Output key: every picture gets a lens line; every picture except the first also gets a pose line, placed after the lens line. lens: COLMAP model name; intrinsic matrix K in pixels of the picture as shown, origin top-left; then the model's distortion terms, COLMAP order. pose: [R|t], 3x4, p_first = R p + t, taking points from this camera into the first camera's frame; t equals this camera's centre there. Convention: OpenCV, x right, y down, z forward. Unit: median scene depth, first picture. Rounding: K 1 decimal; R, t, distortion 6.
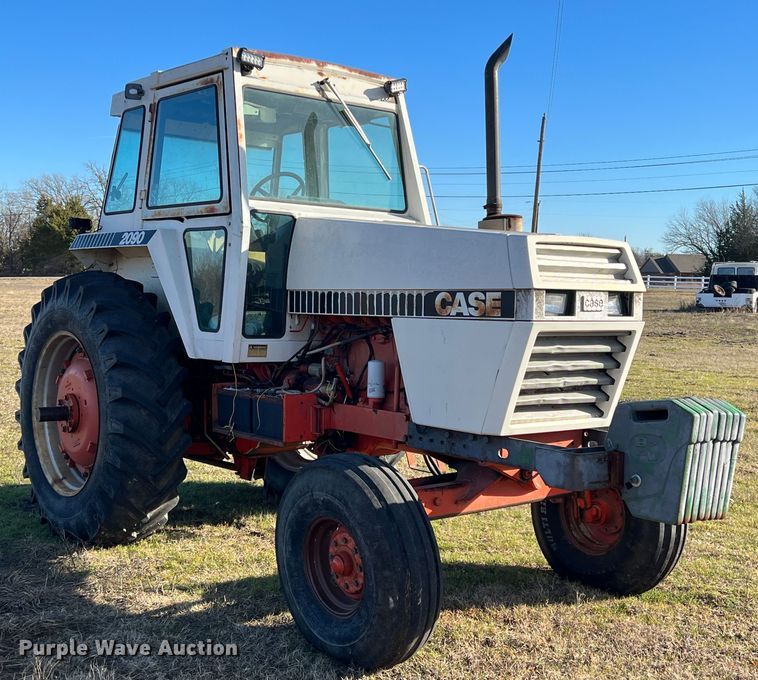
lens RADIAL K [[1052.1, 0, 379.3], [0, 1052.1, 353.9], [0, 0, 1]] dist [0.162234, 0.005101]
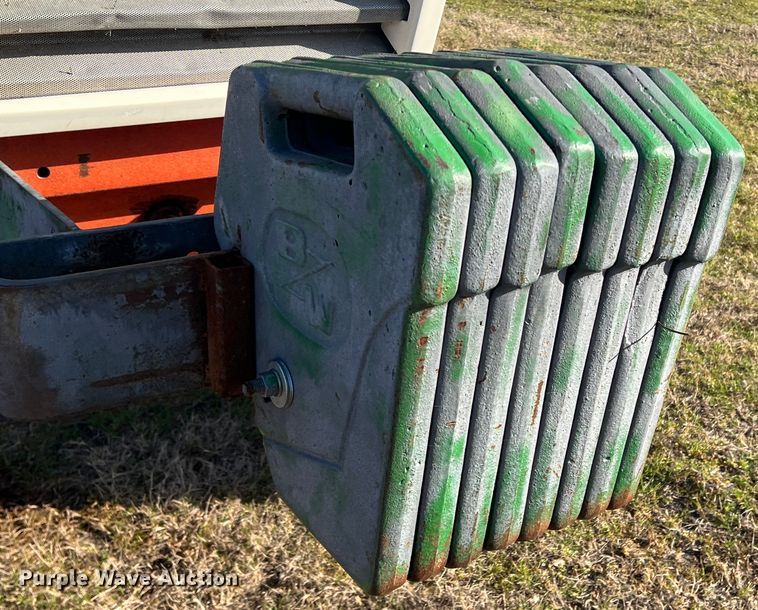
lens RADIAL K [[1030.6, 0, 425.9], [0, 1030.6, 304.6], [0, 0, 1]] dist [0.151339, 0.011113]
pose [[0.993630, 0.069751, -0.088510, 0.301271], [-0.033064, 0.931303, 0.362742, 0.010266], [0.107731, -0.357505, 0.927677, 0.791032]]
